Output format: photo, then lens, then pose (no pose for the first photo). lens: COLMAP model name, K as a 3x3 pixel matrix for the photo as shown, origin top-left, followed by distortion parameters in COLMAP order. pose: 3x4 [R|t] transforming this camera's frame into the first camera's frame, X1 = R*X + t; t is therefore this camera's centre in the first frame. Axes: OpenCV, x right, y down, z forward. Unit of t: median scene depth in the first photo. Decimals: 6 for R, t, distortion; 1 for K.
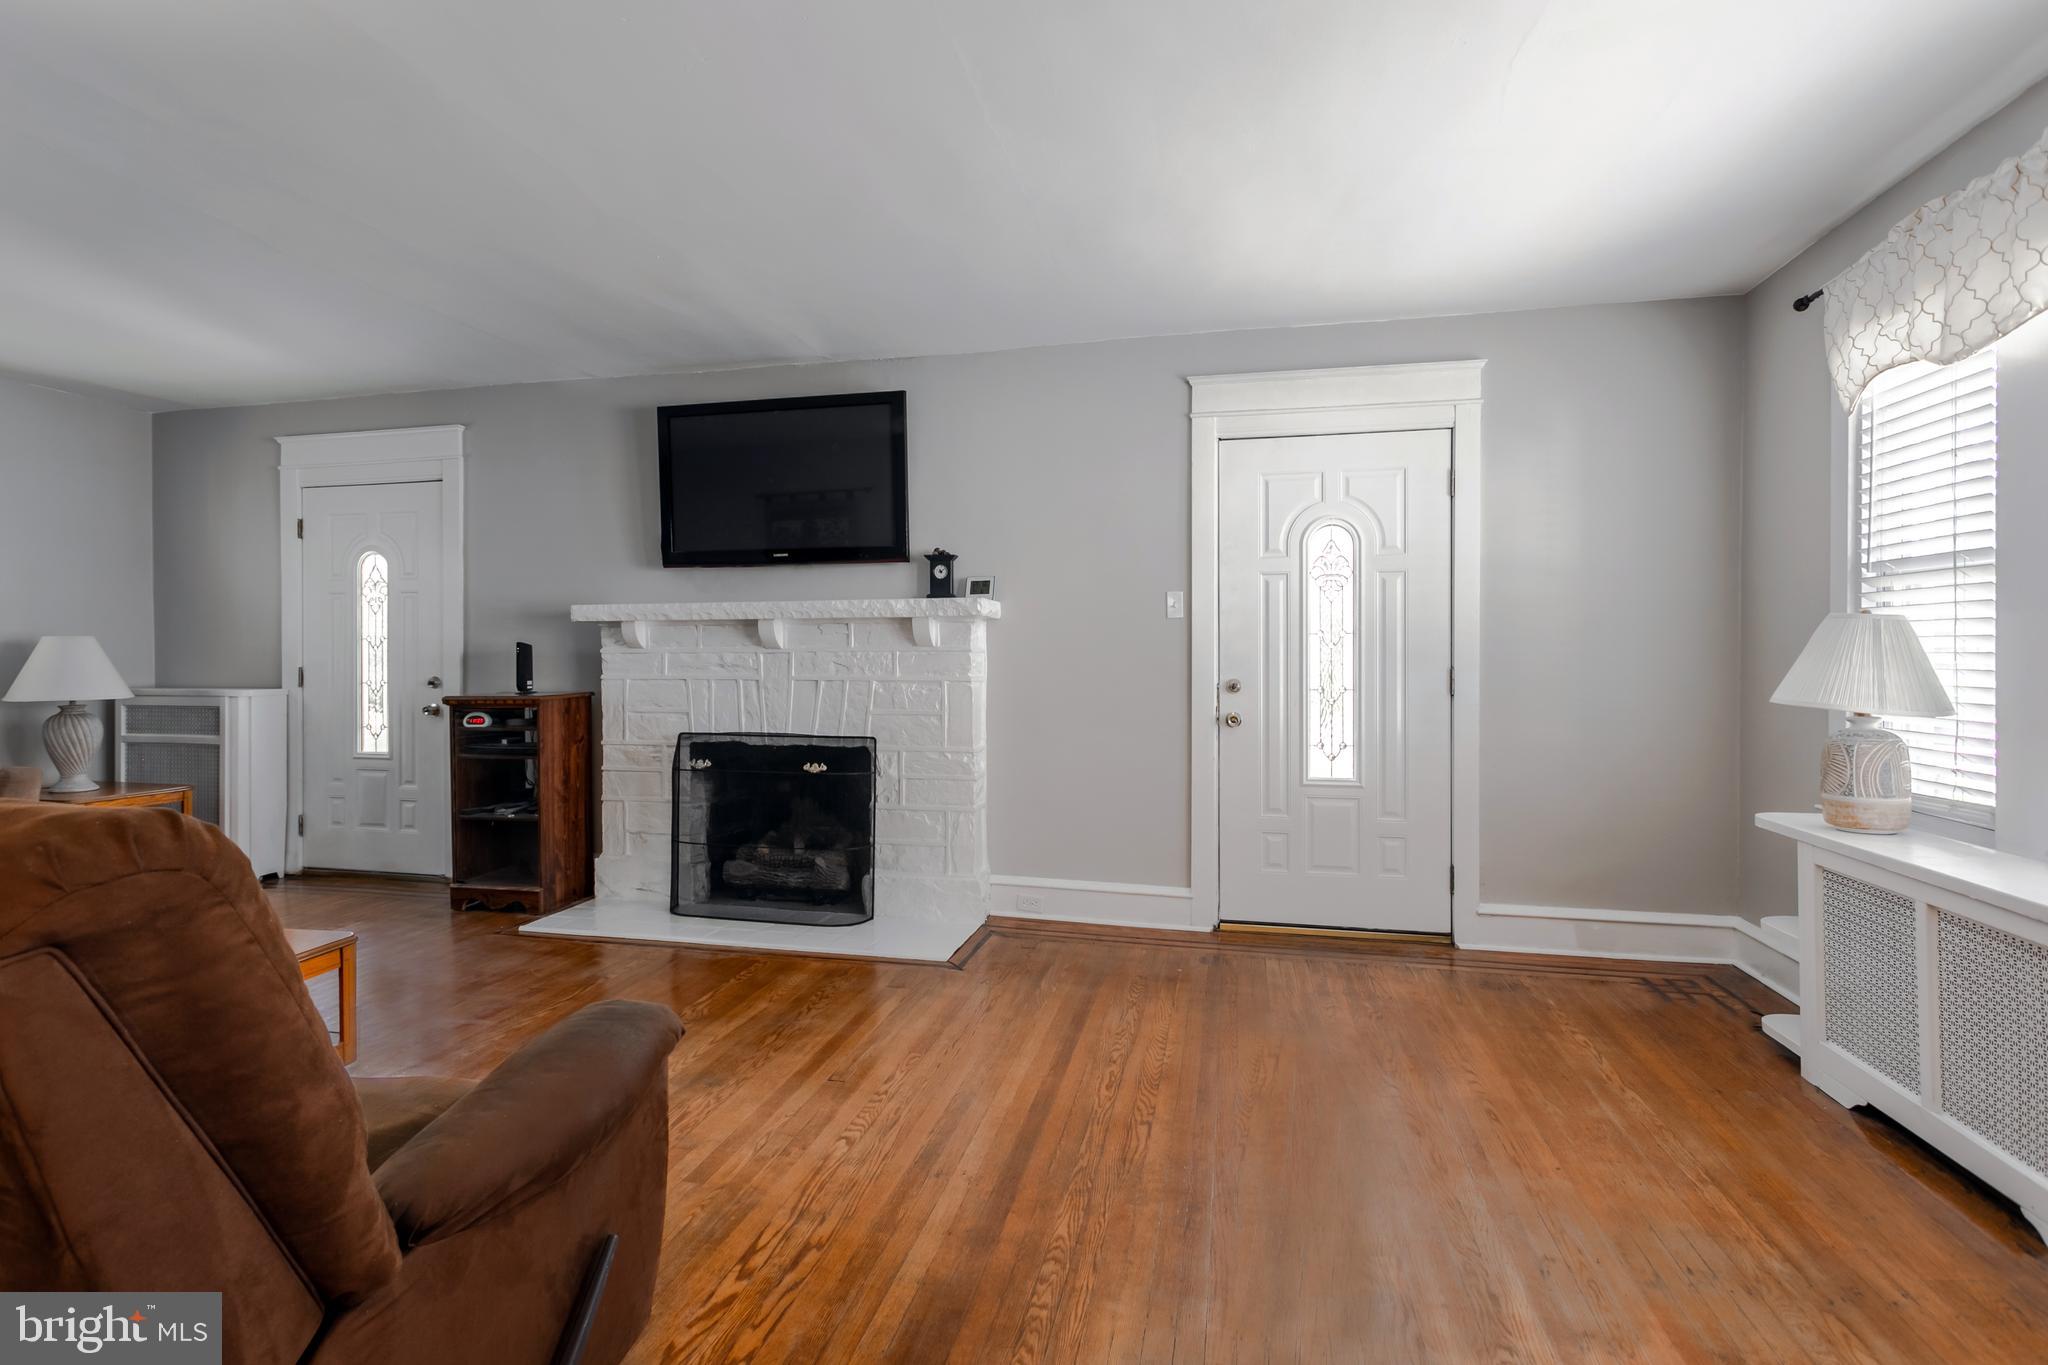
lens RADIAL K [[986.8, 0, 1011.5], [0, 986.8, 660.7], [0, 0, 1]] dist [0.004287, -0.000008]
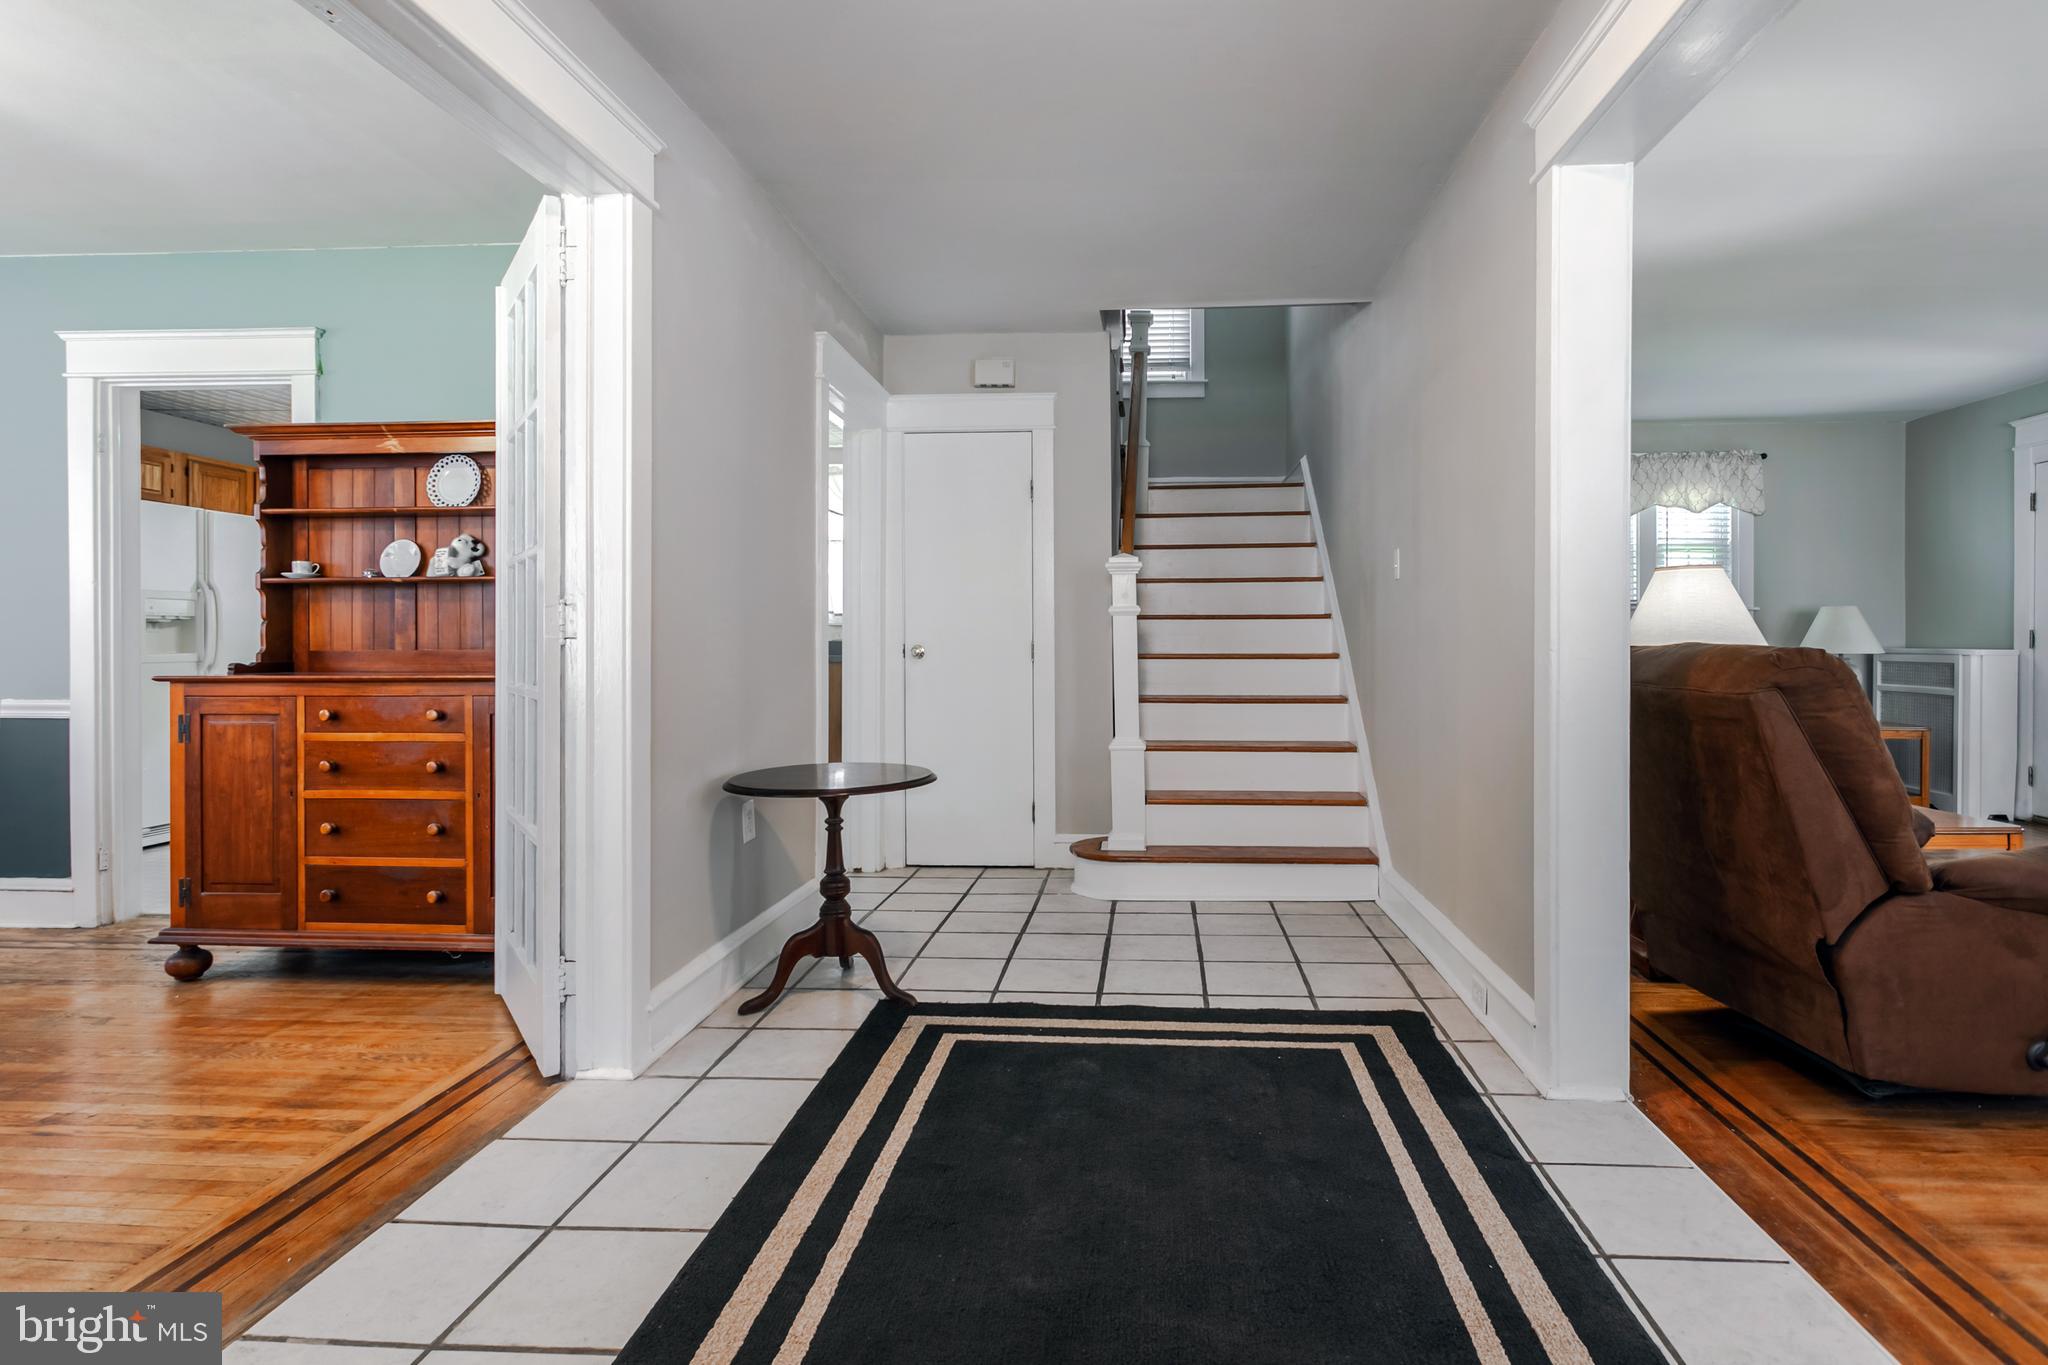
lens RADIAL K [[986.8, 0, 1105.9], [0, 986.8, 648.5], [0, 0, 1]] dist [0.004287, -0.000008]
pose [[0.155871, 0.009855, -0.987728, 0.214830], [-0.002922, 0.999950, 0.009516, 0.021668], [0.987773, 0.001403, 0.155892, -0.188517]]
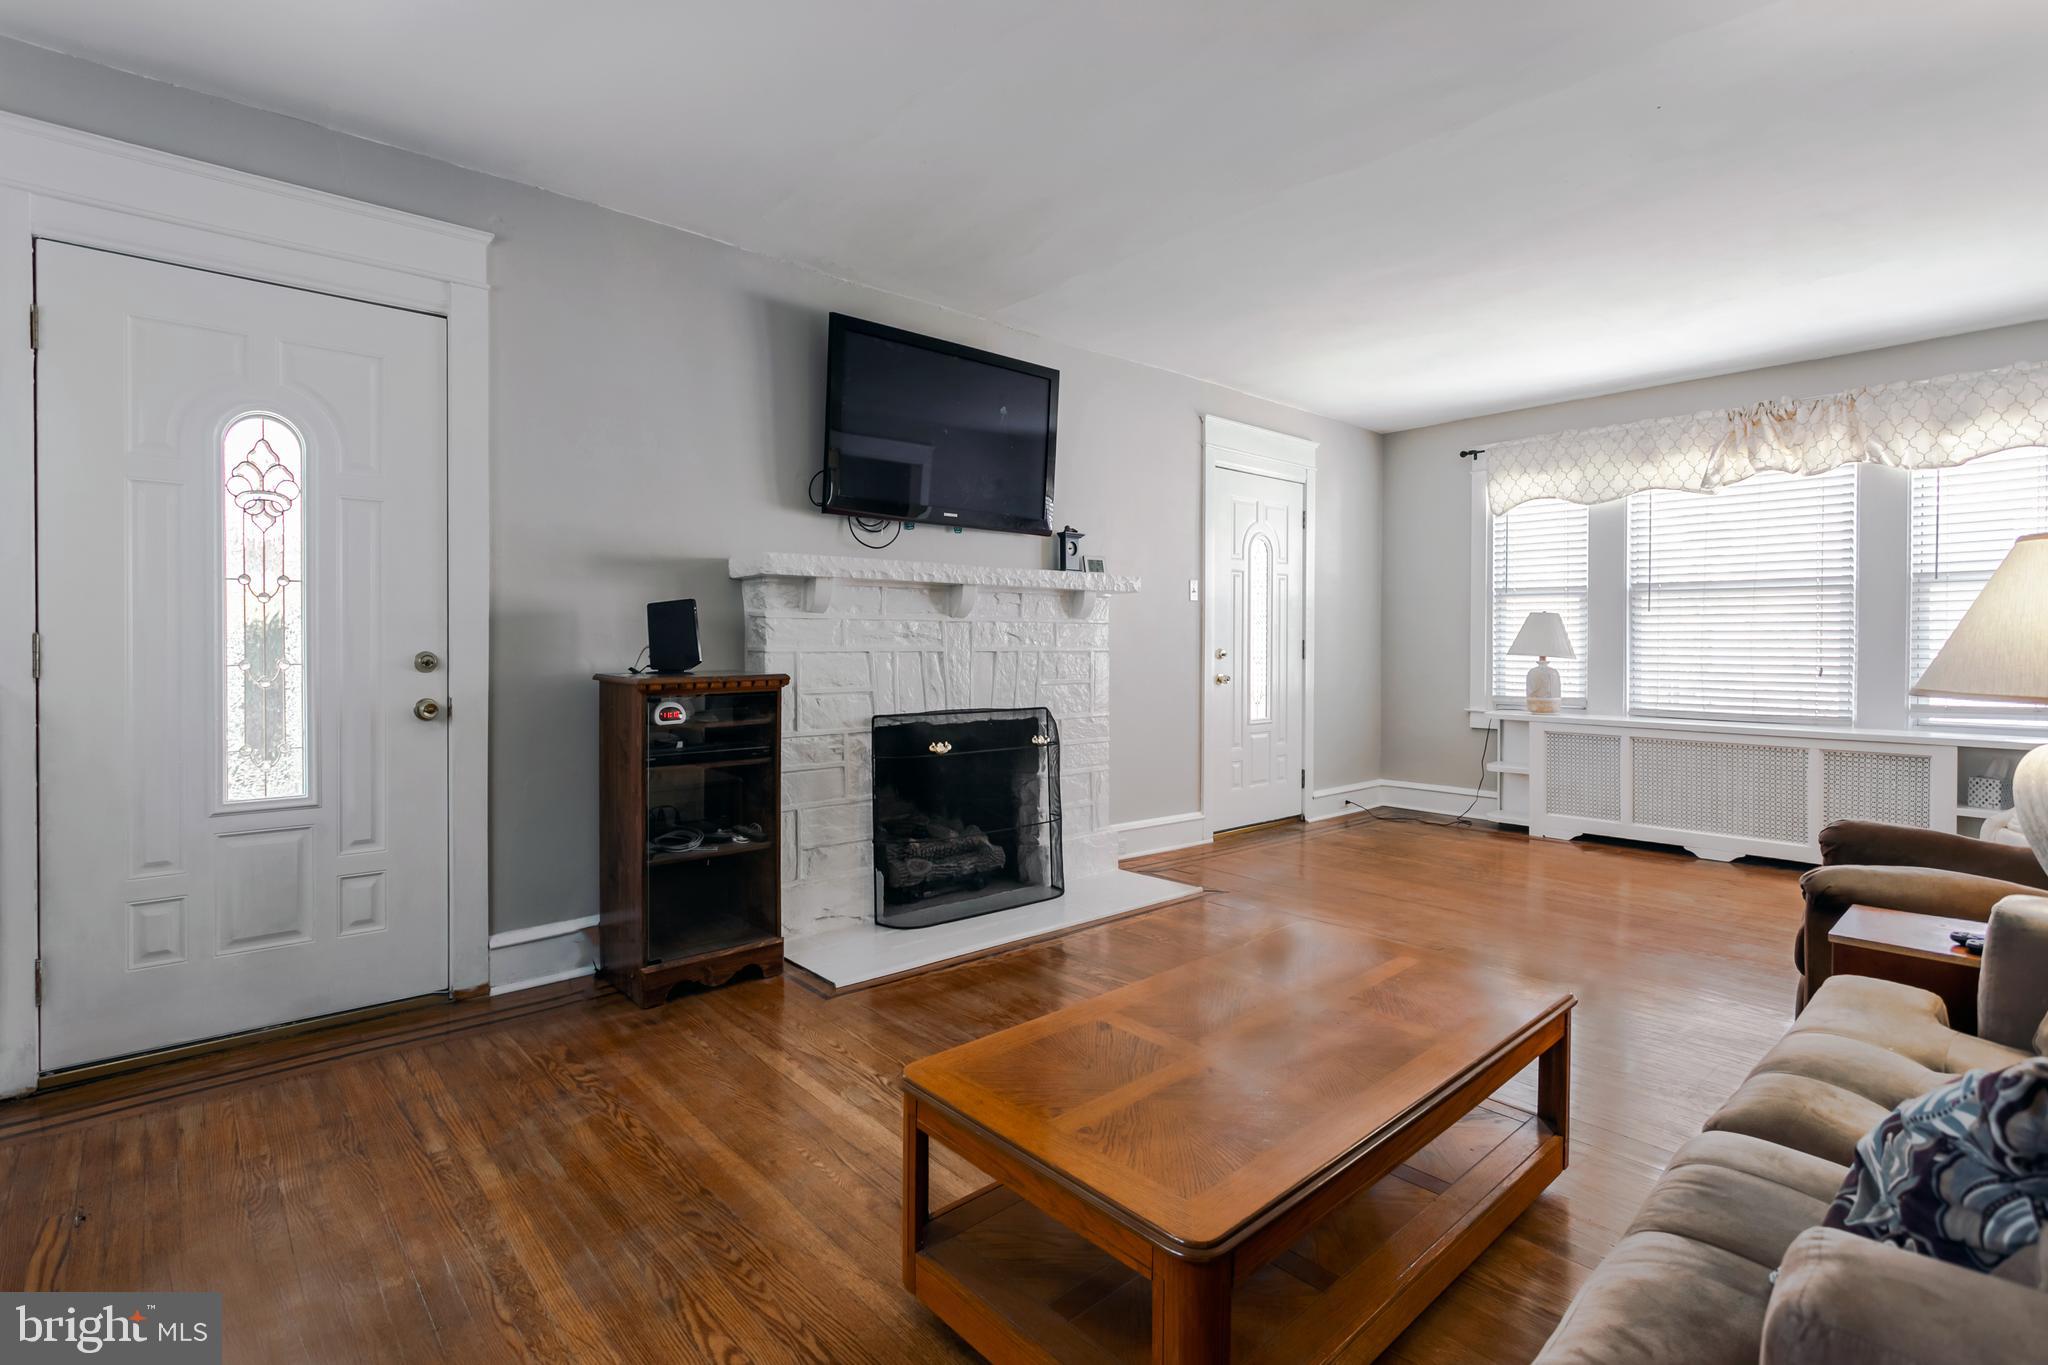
lens RADIAL K [[986.8, 0, 1025.2], [0, 986.8, 652.3], [0, 0, 1]] dist [0.004287, -0.000008]
pose [[0.578051, -0.005647, 0.815981, -0.940373], [-0.000241, 0.999975, 0.007091, 0.013564], [-0.816001, -0.004296, 0.578035, 0.419314]]
